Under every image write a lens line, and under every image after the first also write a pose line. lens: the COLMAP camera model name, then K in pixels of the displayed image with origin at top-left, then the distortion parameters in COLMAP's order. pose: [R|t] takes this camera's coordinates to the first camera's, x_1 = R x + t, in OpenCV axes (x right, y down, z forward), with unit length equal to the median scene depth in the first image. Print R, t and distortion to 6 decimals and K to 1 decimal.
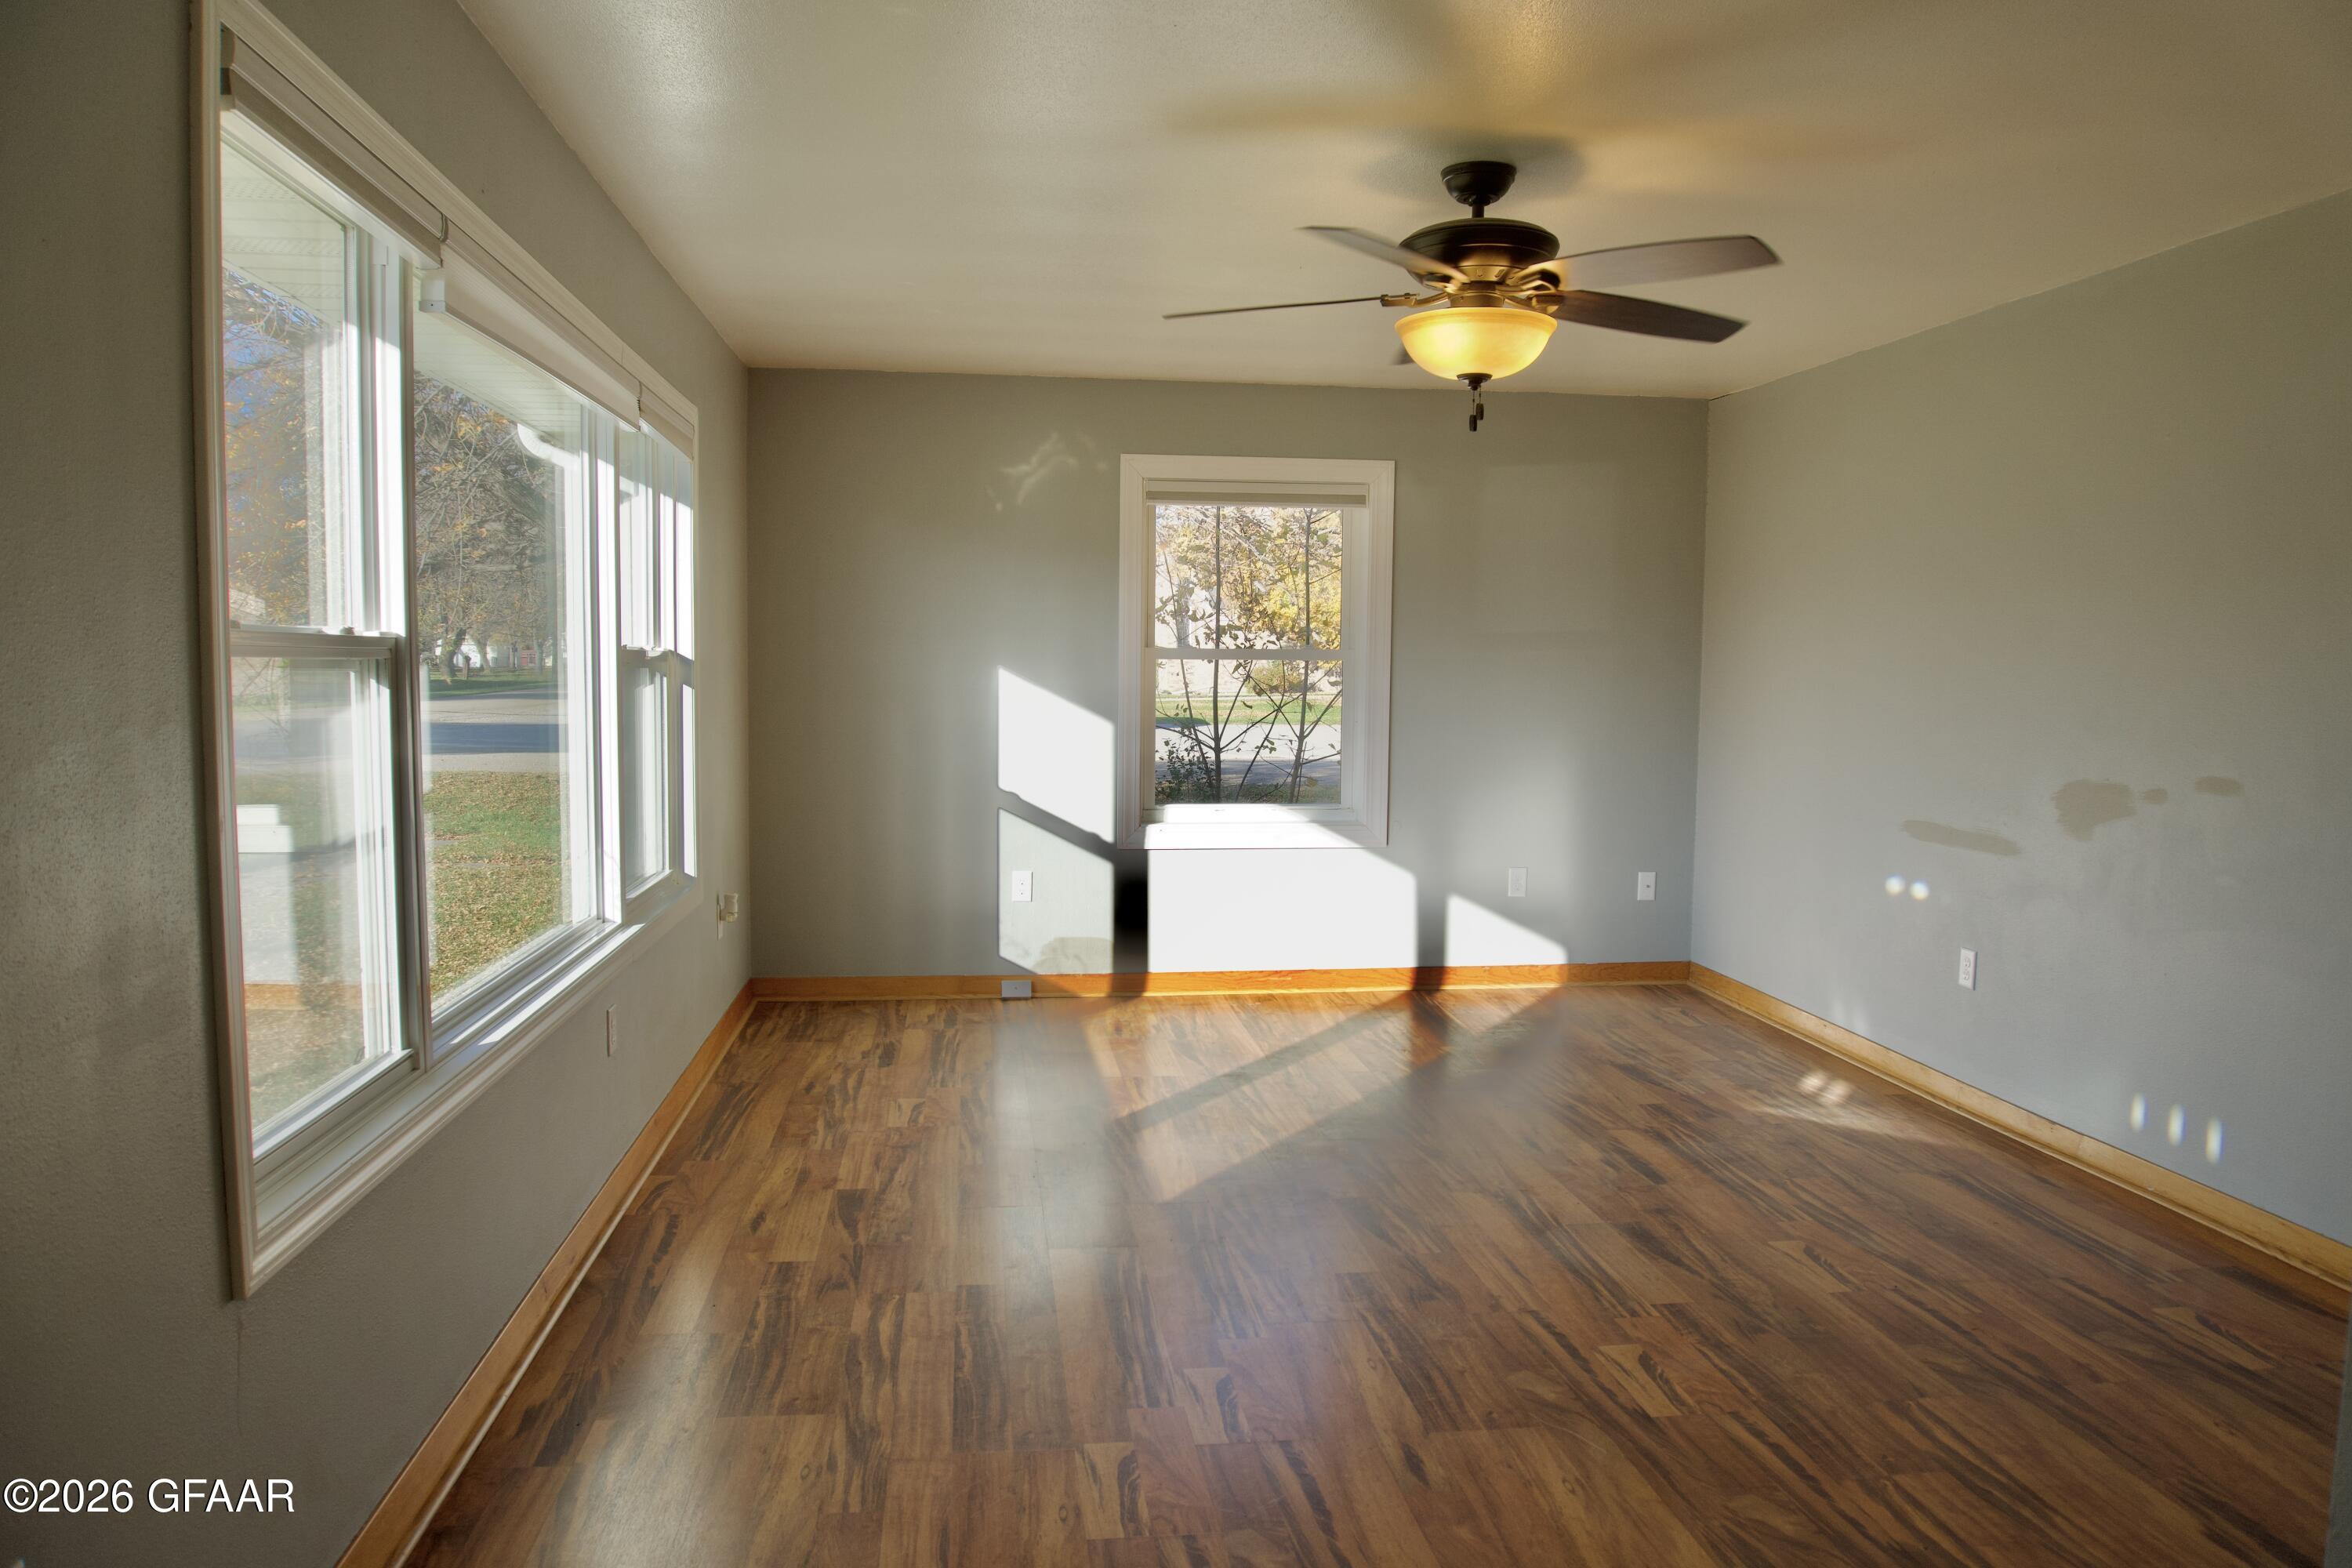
lens RADIAL K [[1593.4, 0, 1169.8], [0, 1593.4, 799.7], [0, 0, 1]] dist [-0.047824, 0.005783]
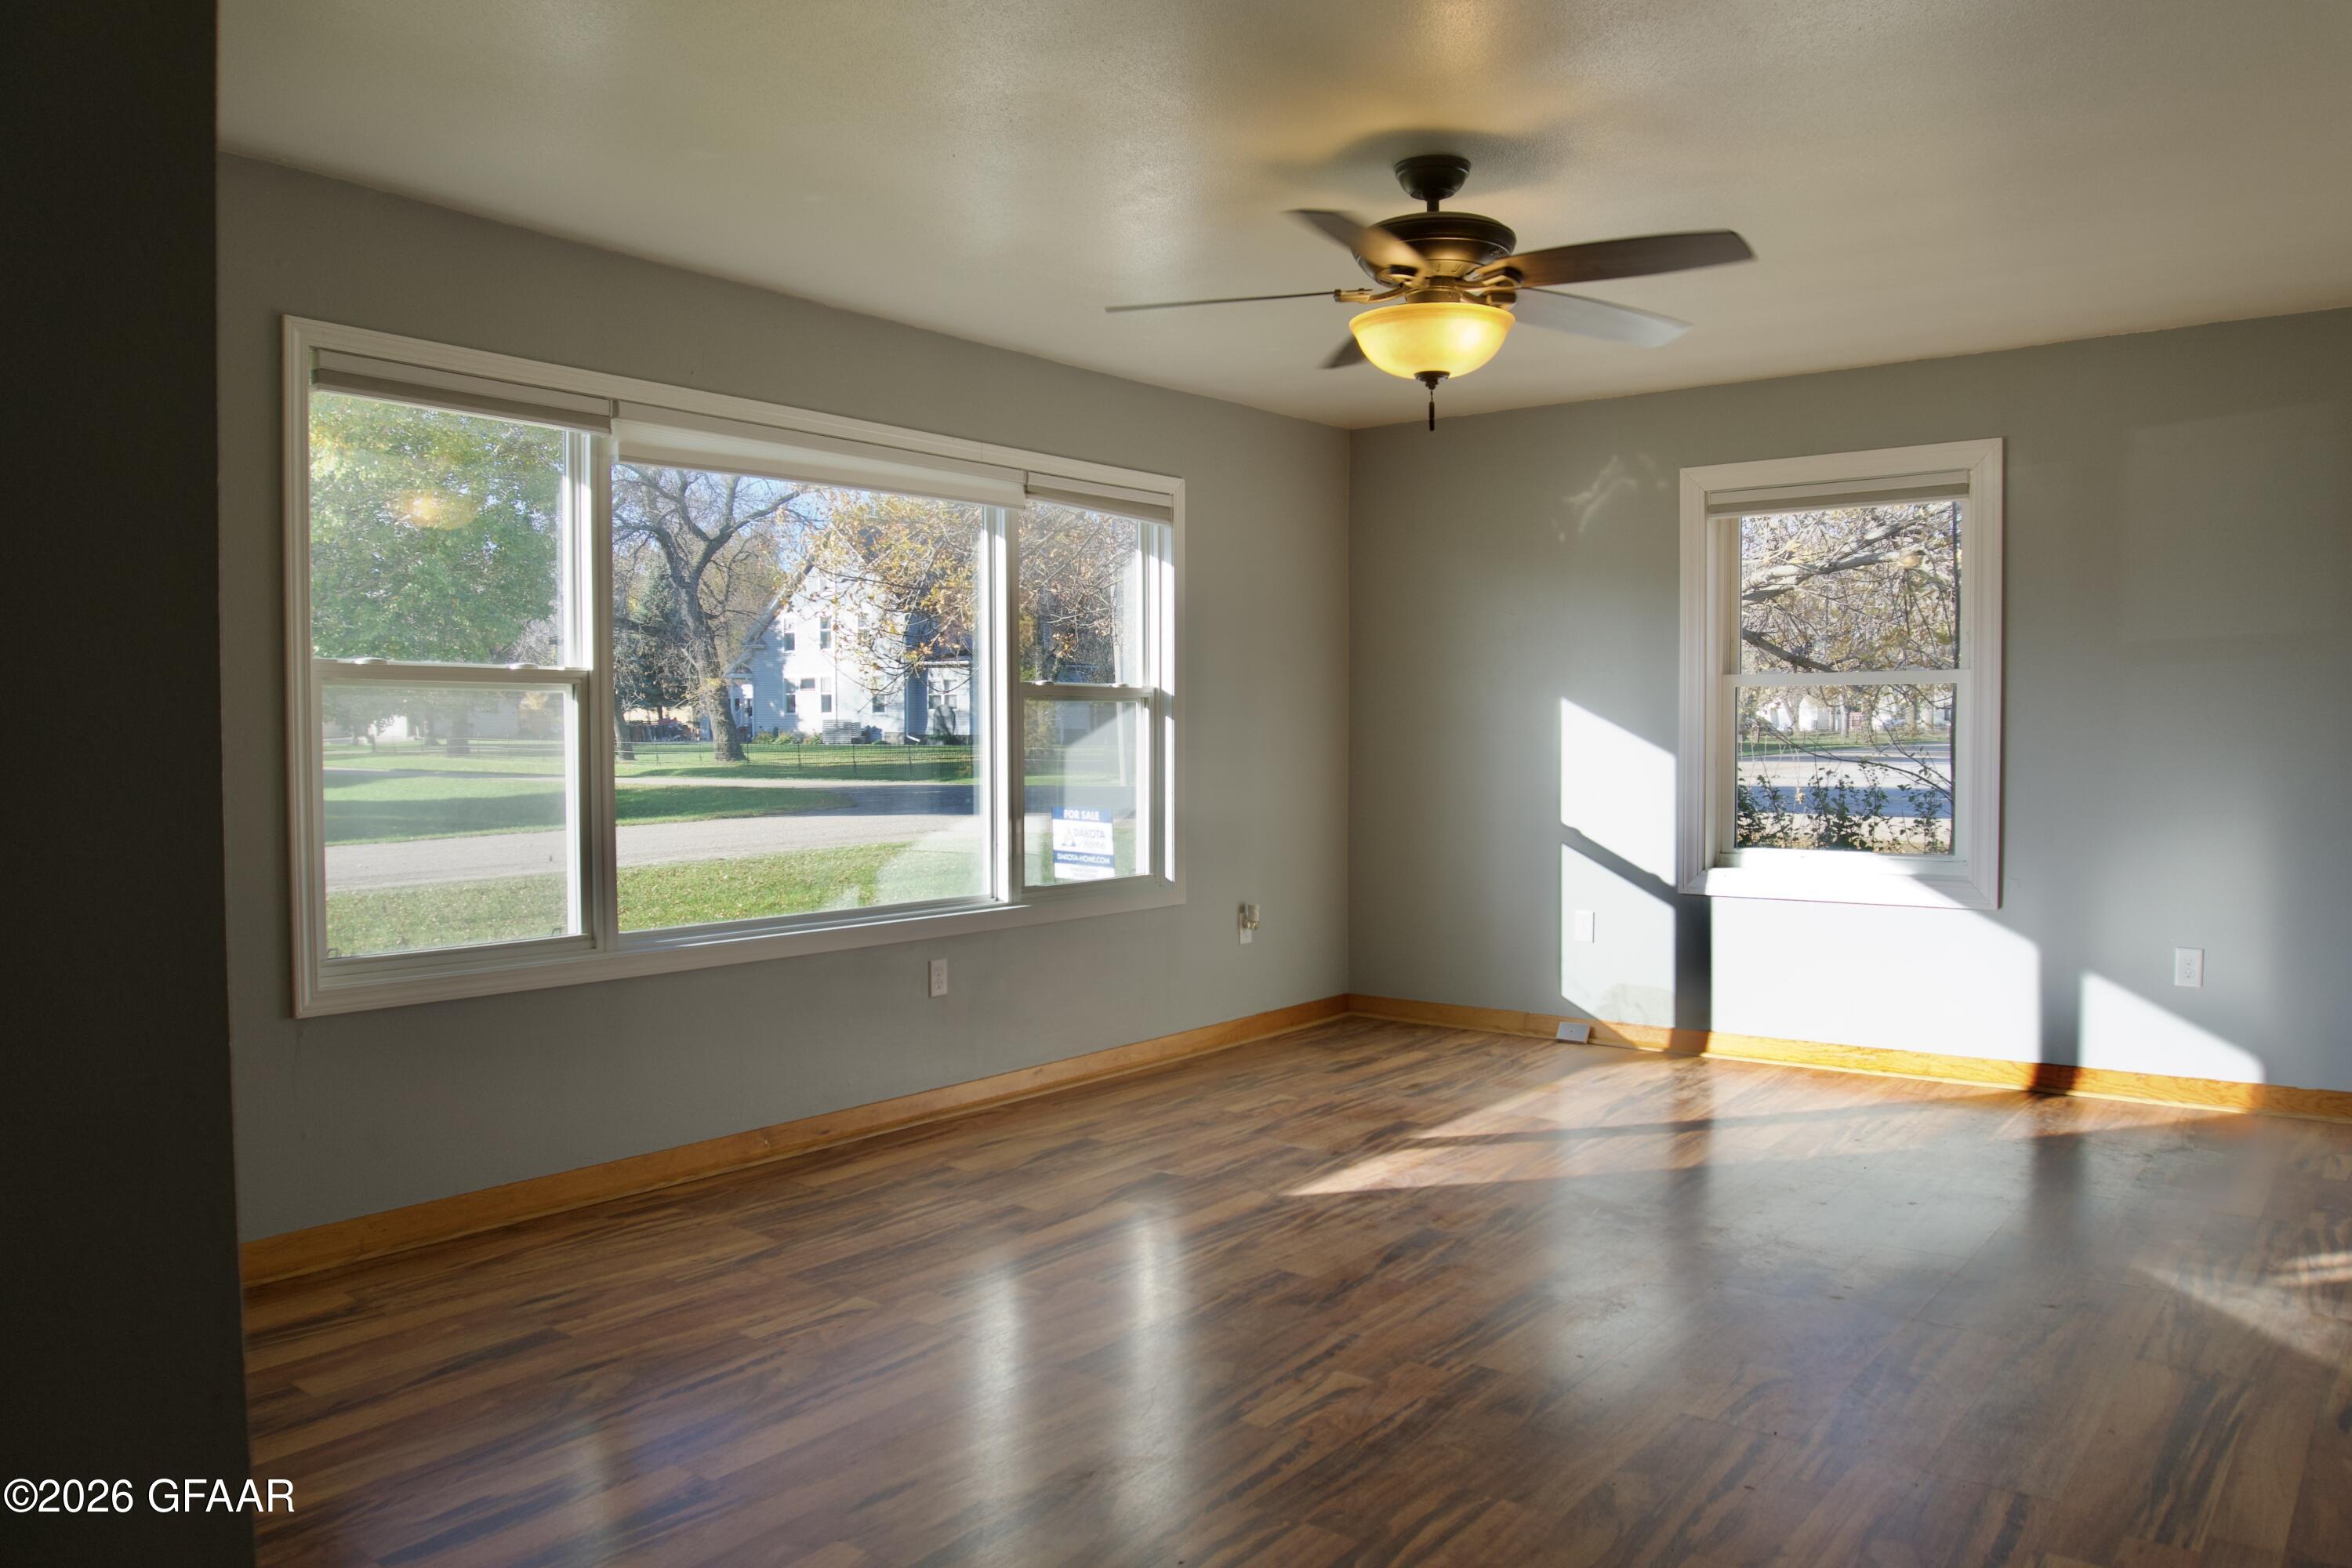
lens RADIAL K [[1731.4, 0, 1178.9], [0, 1731.4, 764.2], [0, 0, 1]] dist [-0.059463, -0.001137]
pose [[0.693415, 0.001613, -0.720537, 0.494113], [-0.049407, 0.997750, -0.045314, 0.016554], [0.718842, 0.067021, 0.691935, 0.097183]]
